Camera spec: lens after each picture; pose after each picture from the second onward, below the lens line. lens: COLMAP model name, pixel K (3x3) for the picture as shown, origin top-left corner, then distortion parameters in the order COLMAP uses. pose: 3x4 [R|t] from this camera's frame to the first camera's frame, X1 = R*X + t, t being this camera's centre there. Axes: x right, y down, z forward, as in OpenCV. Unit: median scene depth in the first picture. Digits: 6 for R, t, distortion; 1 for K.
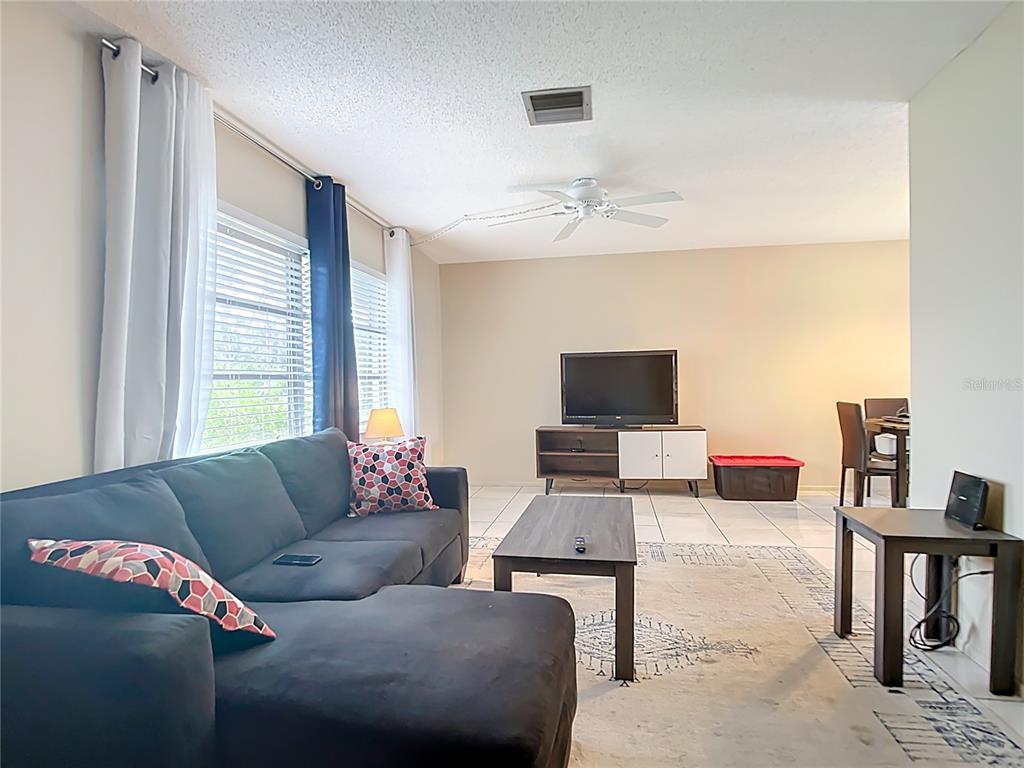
lens RADIAL K [[532.8, 0, 512.0], [0, 532.8, 384.0], [0, 0, 1]] dist [-0.020716, 0.001133]
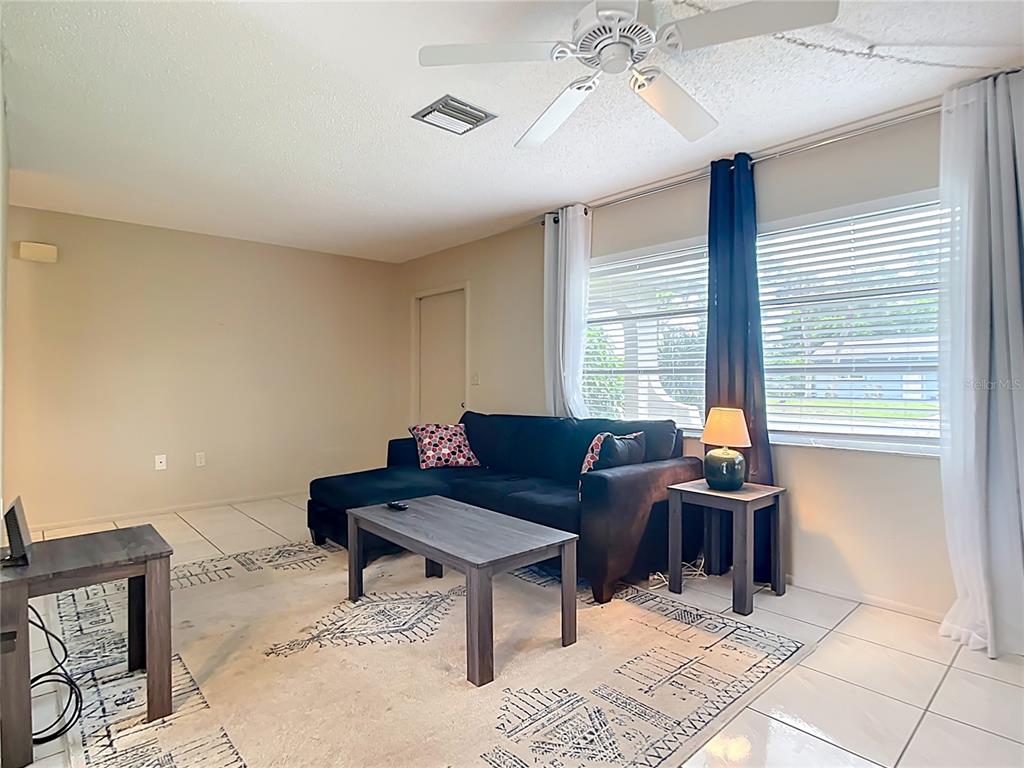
lens RADIAL K [[532.8, 0, 512.0], [0, 532.8, 384.0], [0, 0, 1]] dist [-0.020716, 0.001133]
pose [[-0.596851, 0.024689, -0.801972, 0.936402], [0.000697, 0.999542, 0.030252, -0.029192], [0.802352, 0.017497, -0.596595, 1.885786]]
